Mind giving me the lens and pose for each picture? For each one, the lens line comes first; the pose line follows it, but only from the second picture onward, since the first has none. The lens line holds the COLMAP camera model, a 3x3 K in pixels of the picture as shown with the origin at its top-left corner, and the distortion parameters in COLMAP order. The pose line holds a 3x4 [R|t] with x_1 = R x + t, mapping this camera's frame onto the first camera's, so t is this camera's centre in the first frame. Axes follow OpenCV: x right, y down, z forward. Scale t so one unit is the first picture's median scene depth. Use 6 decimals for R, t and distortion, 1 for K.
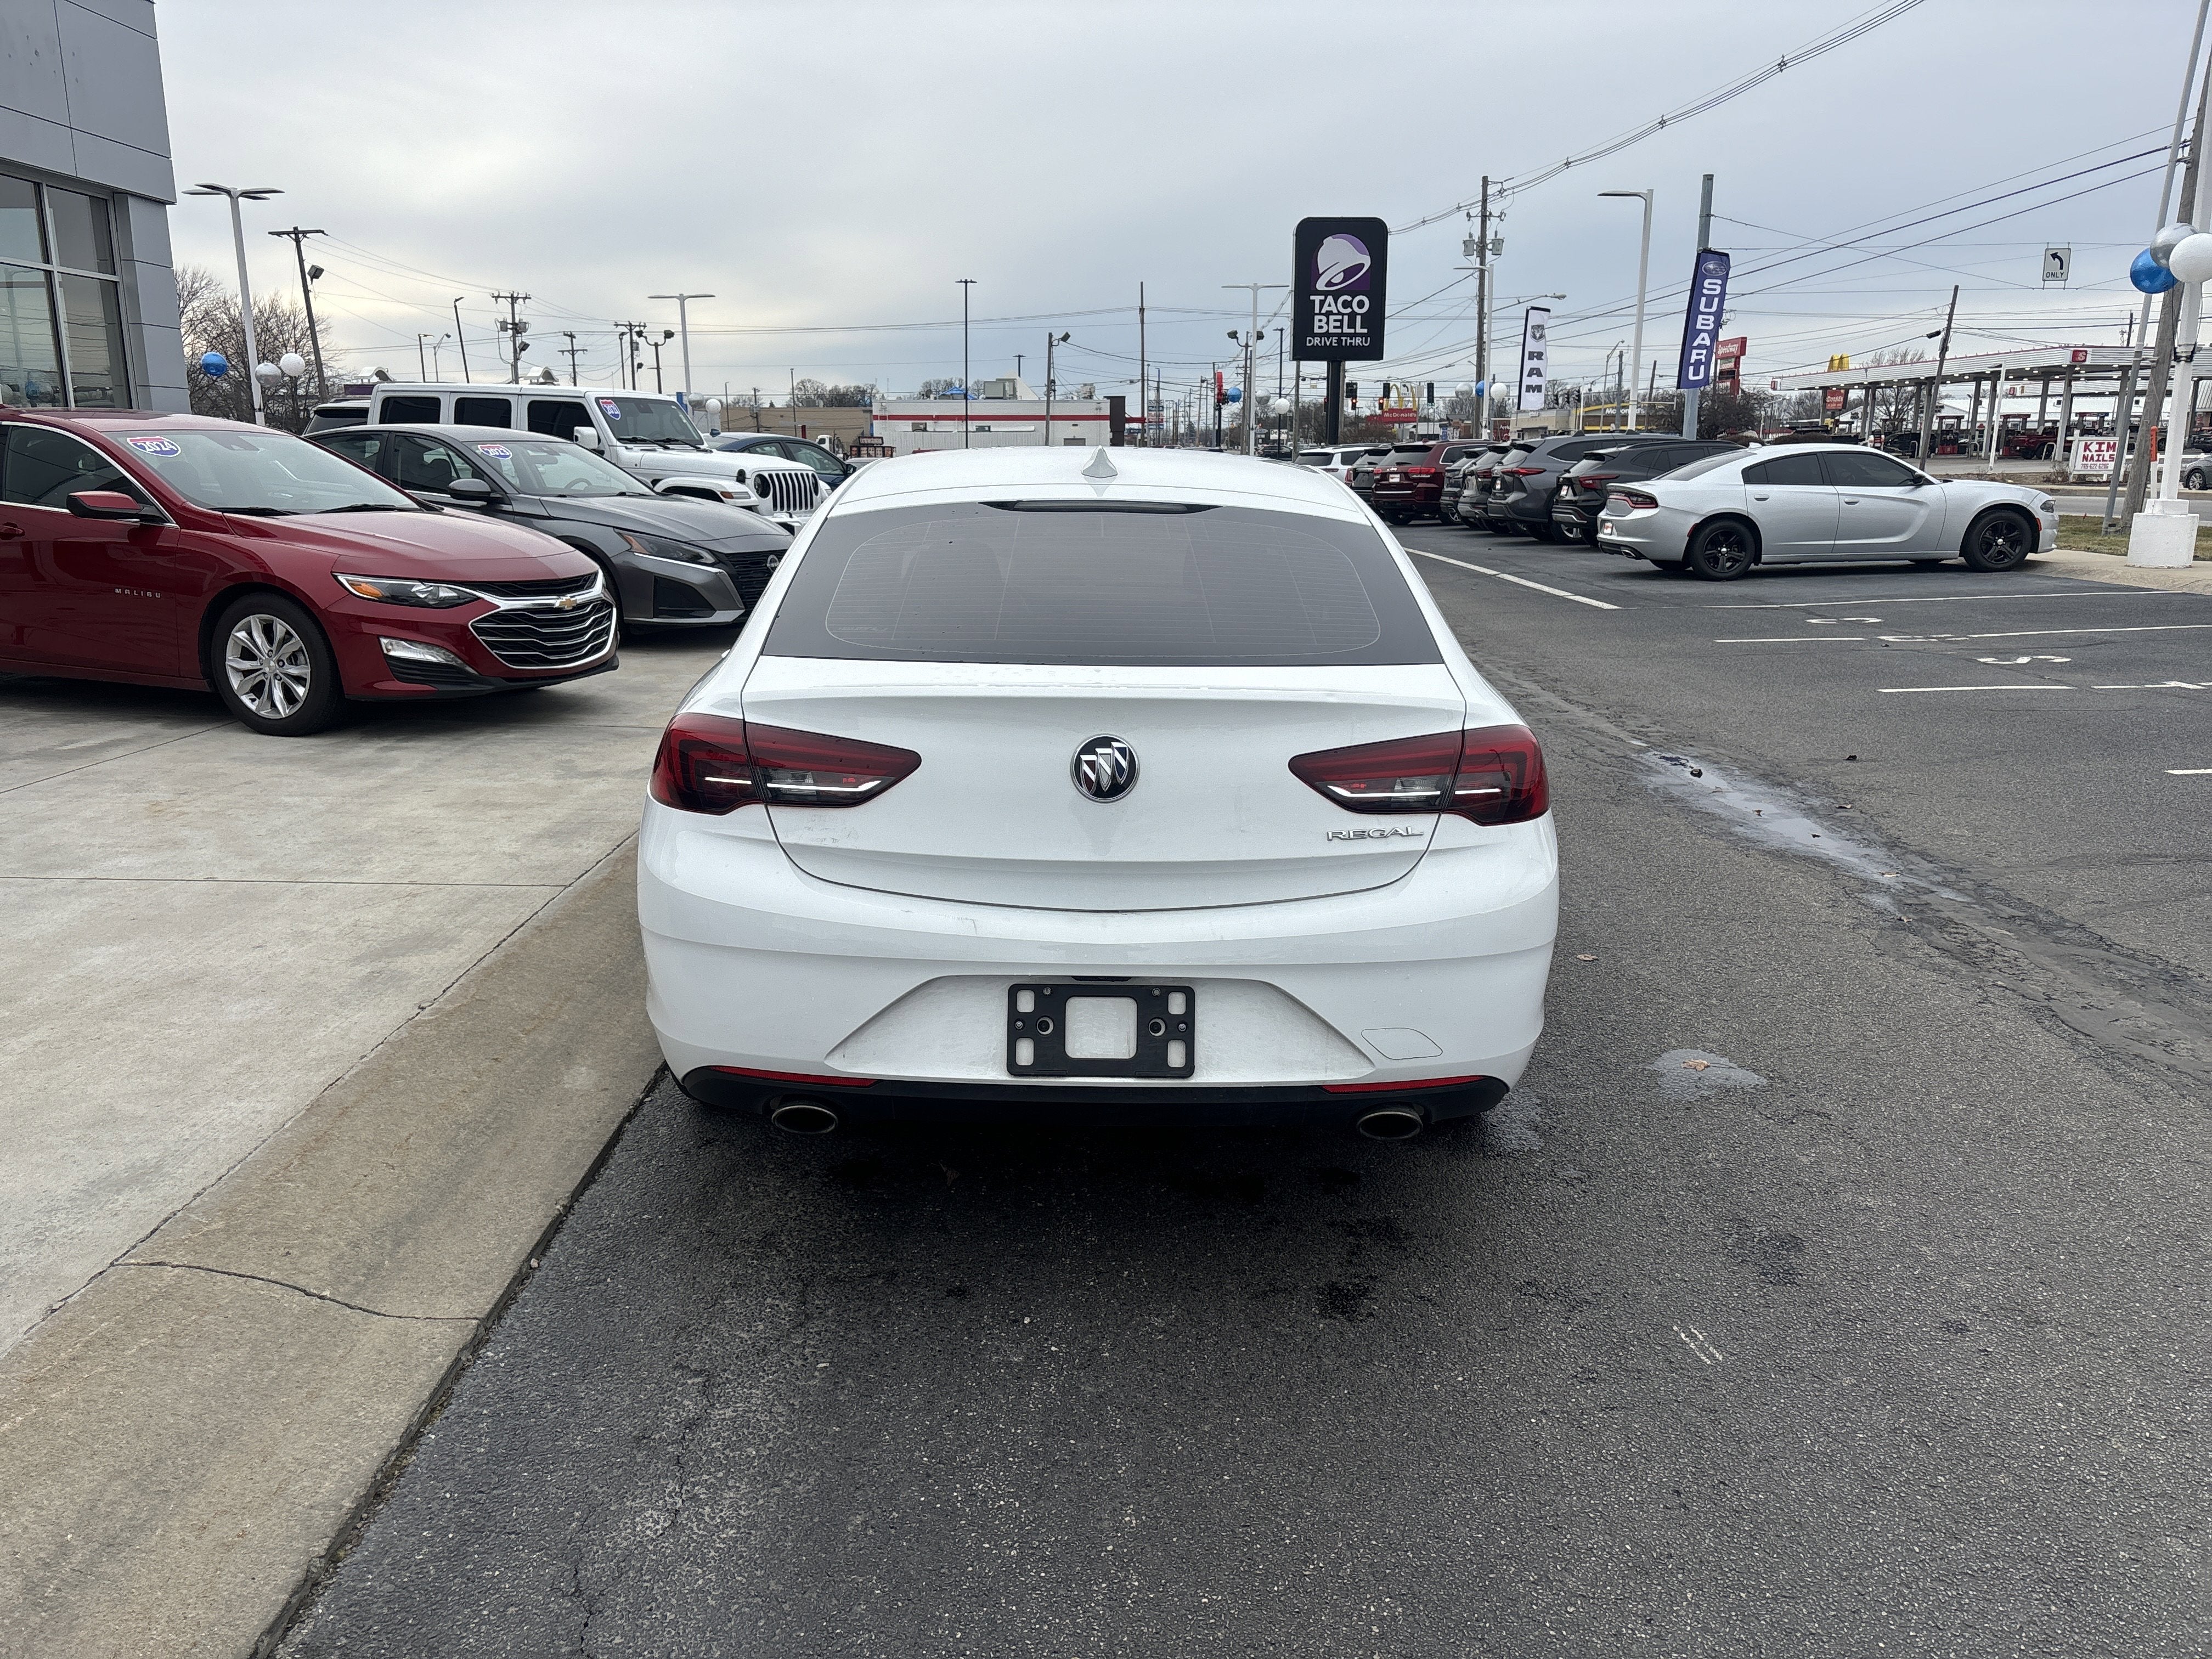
lens RADIAL K [[1669.2, 0, 1092.3], [0, 1669.2, 820.8], [0, 0, 1]] dist [0.047823, -0.050142]
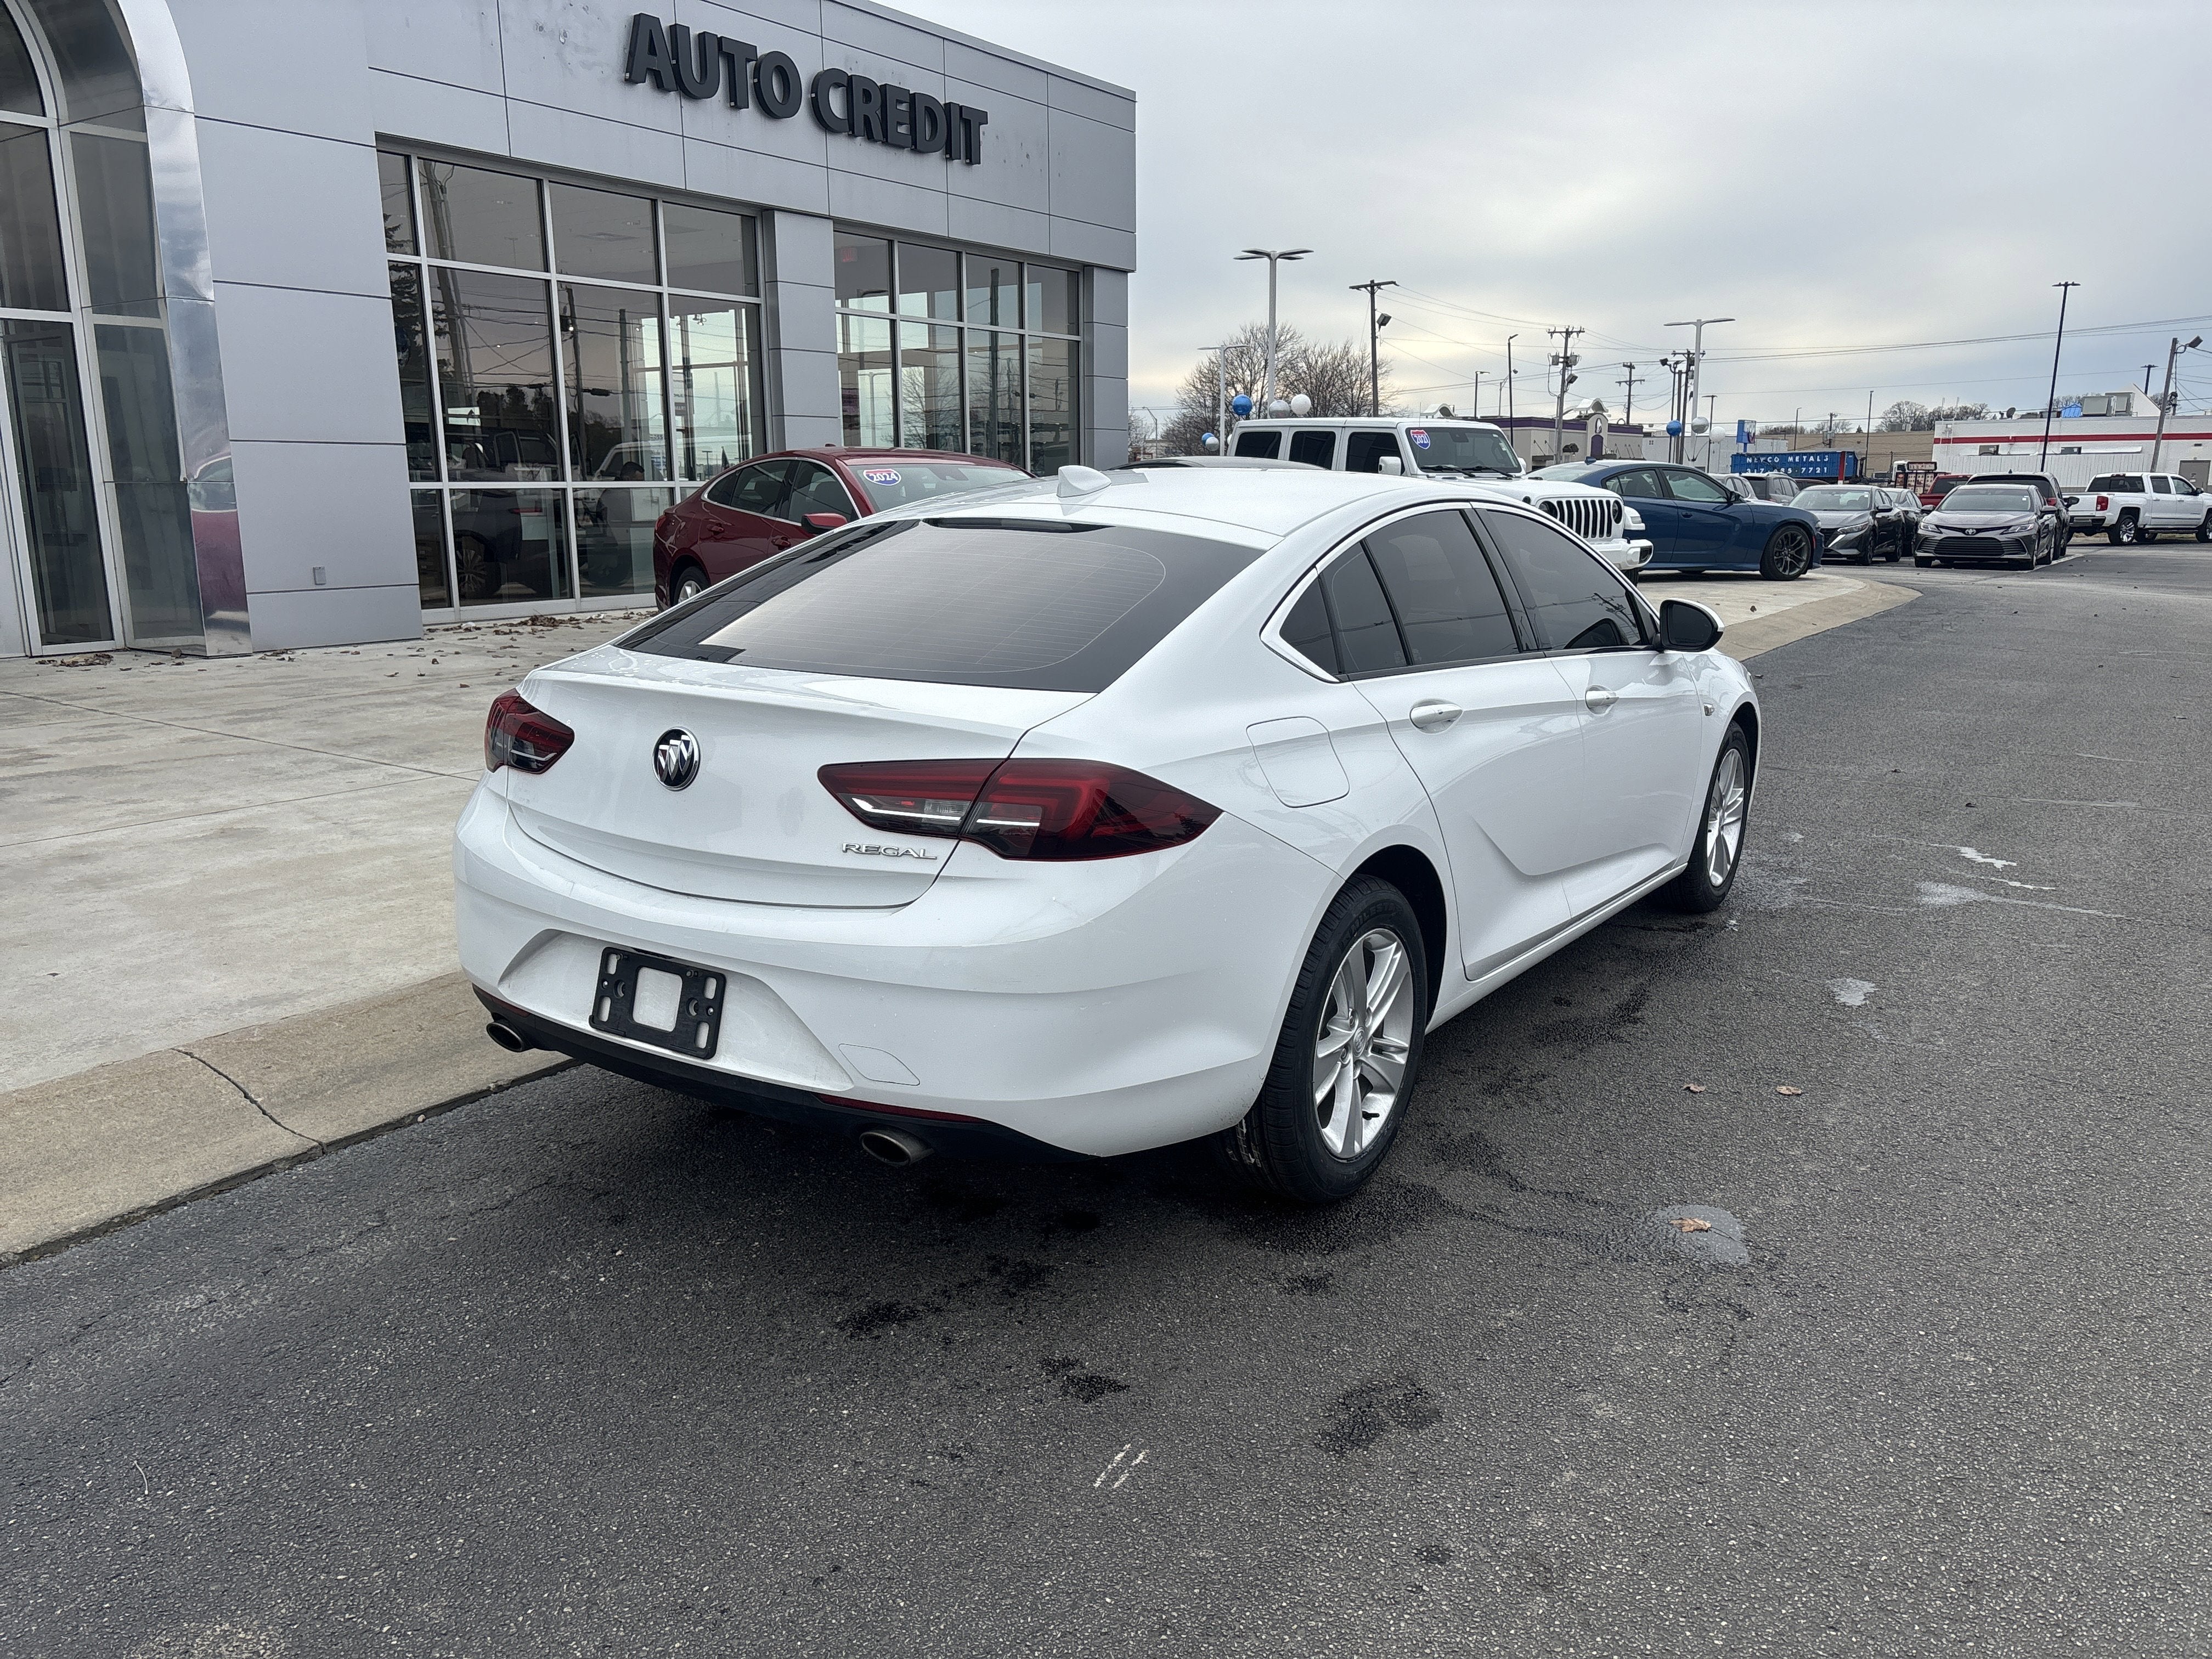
lens RADIAL K [[1669.2, 0, 1115.5], [0, 1669.2, 826.1], [0, 0, 1]] dist [0.047823, -0.050142]
pose [[0.828828, 0.110697, -0.548443, 0.426022], [-0.118425, 0.992732, 0.021404, -0.023012], [0.546827, 0.047209, 0.835914, 0.127255]]
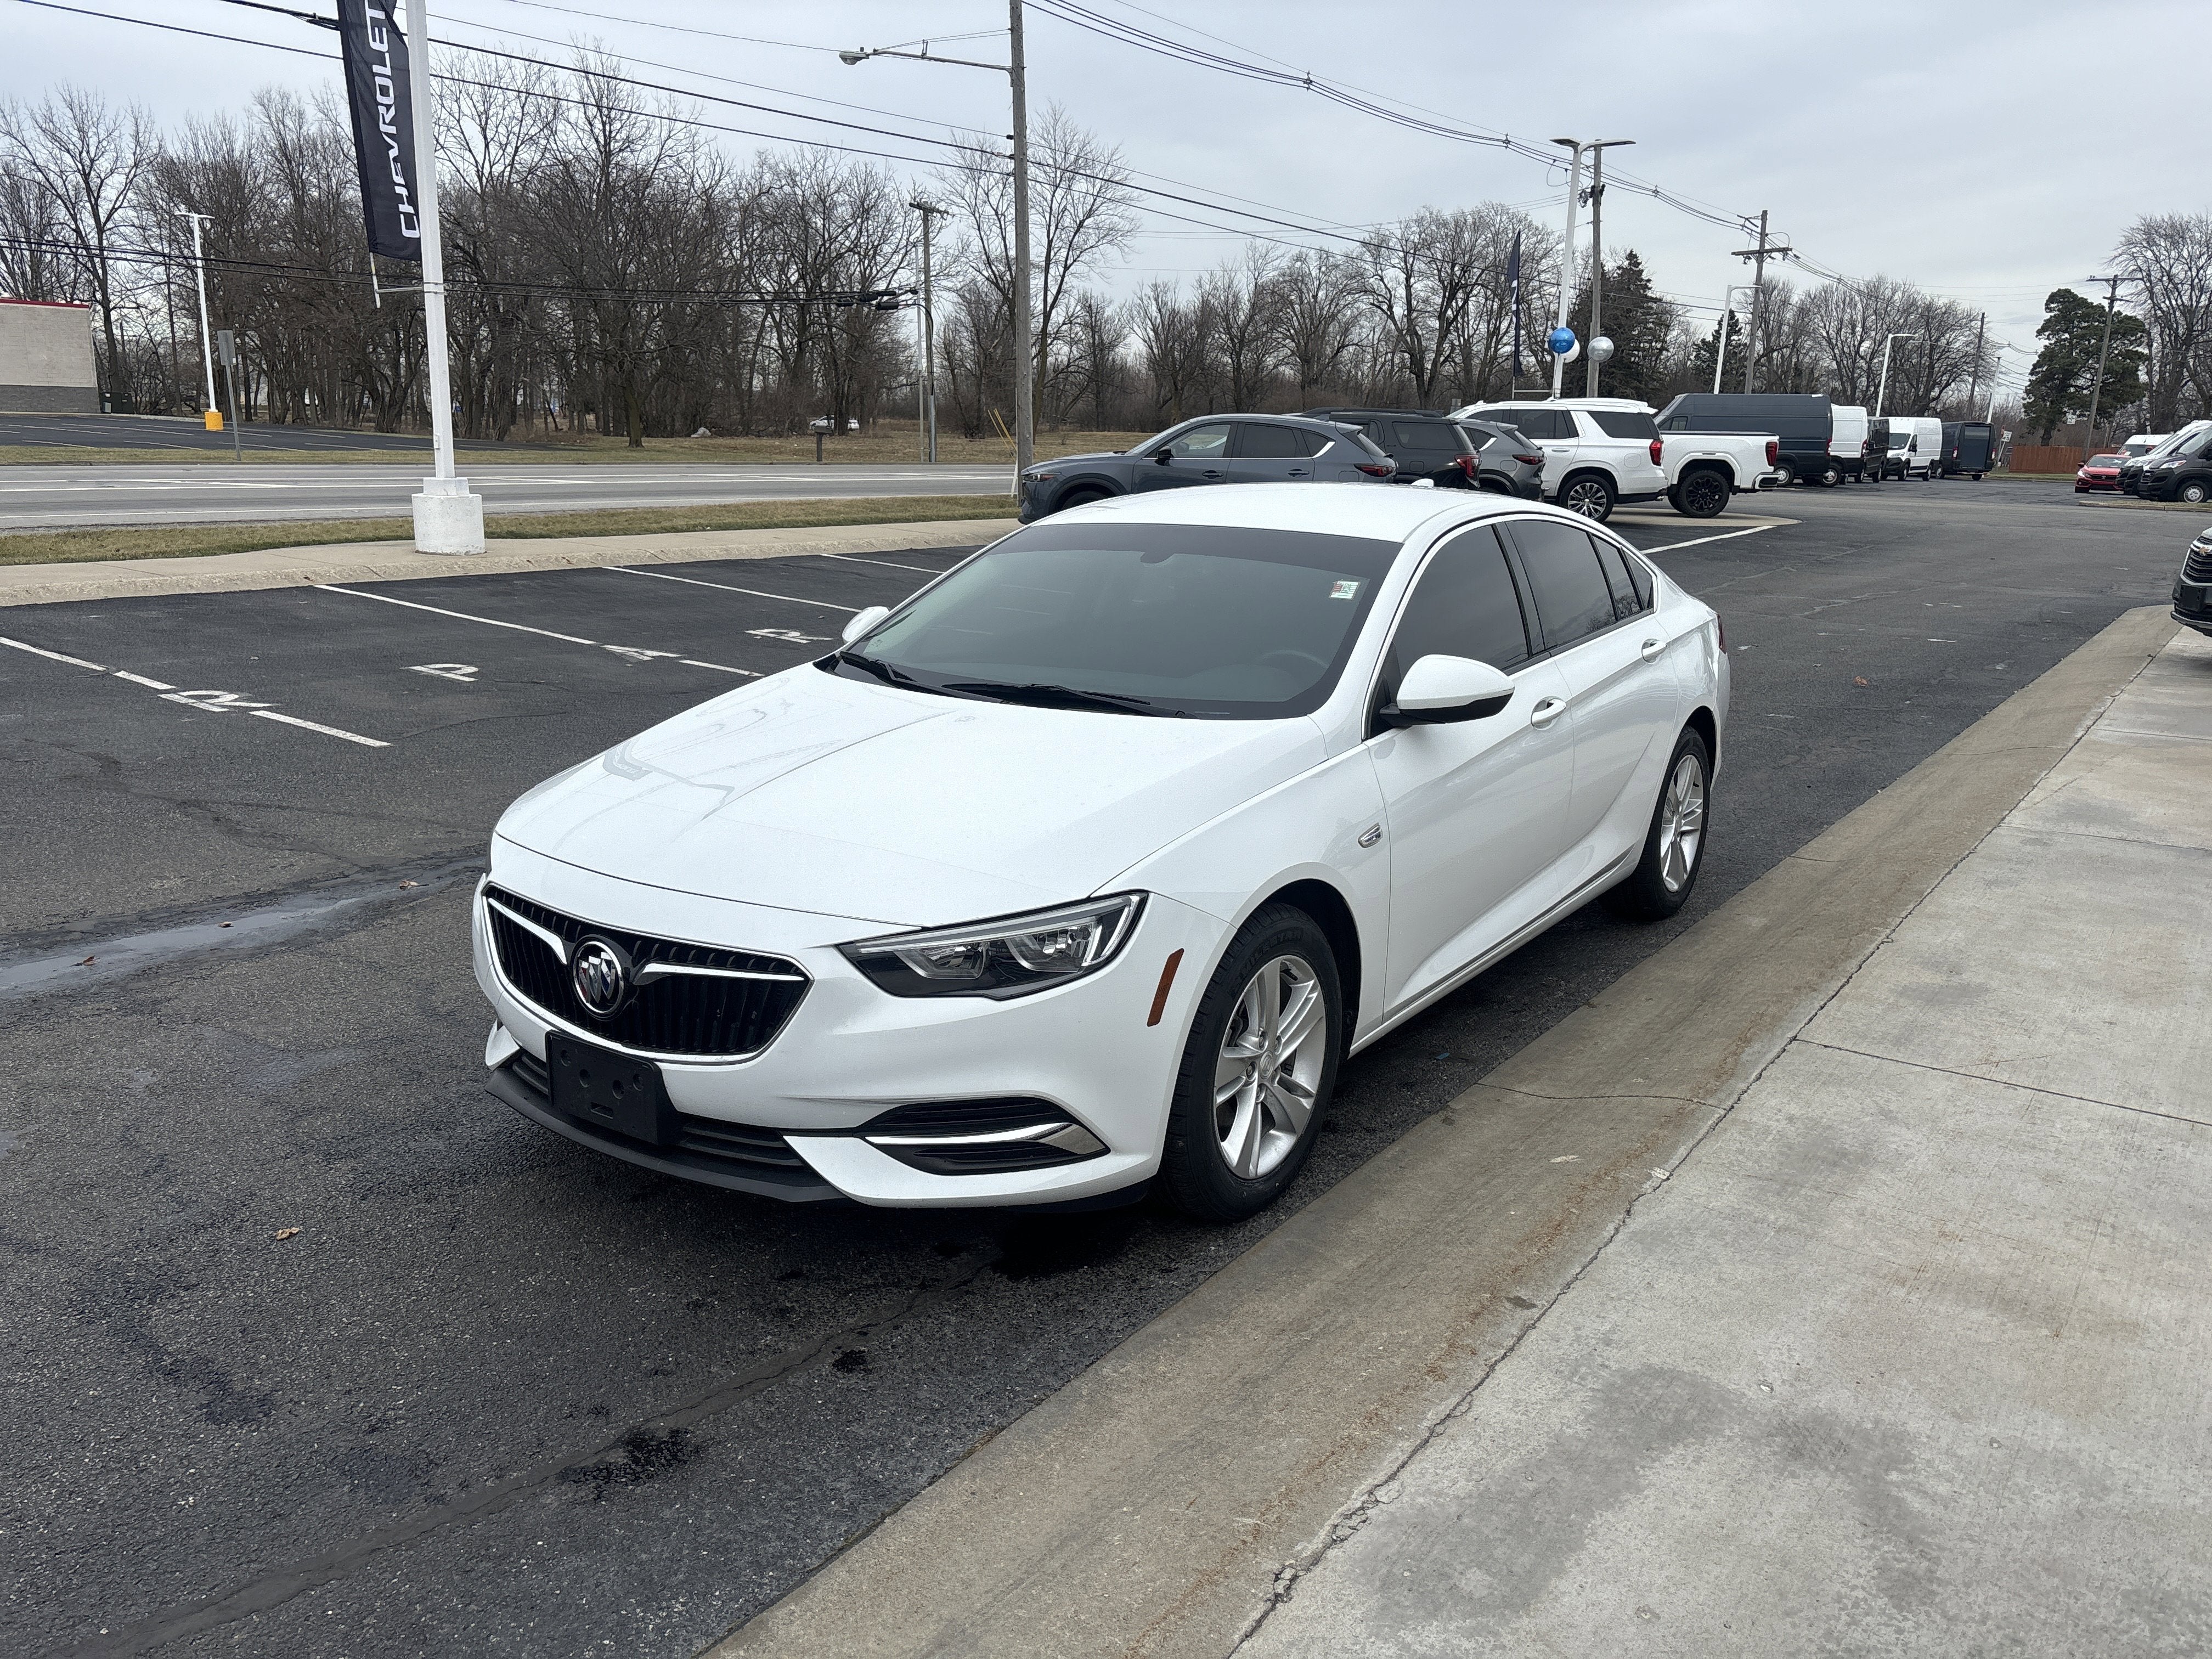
lens RADIAL K [[1669.2, 0, 1085.9], [0, 1669.2, 826.6], [0, 0, 1]] dist [0.047823, -0.050142]
pose [[-0.808857, -0.156715, 0.566737, -0.464953], [0.101946, 0.911857, 0.397648, -0.404952], [-0.579100, 0.379417, -0.721586, 1.693278]]
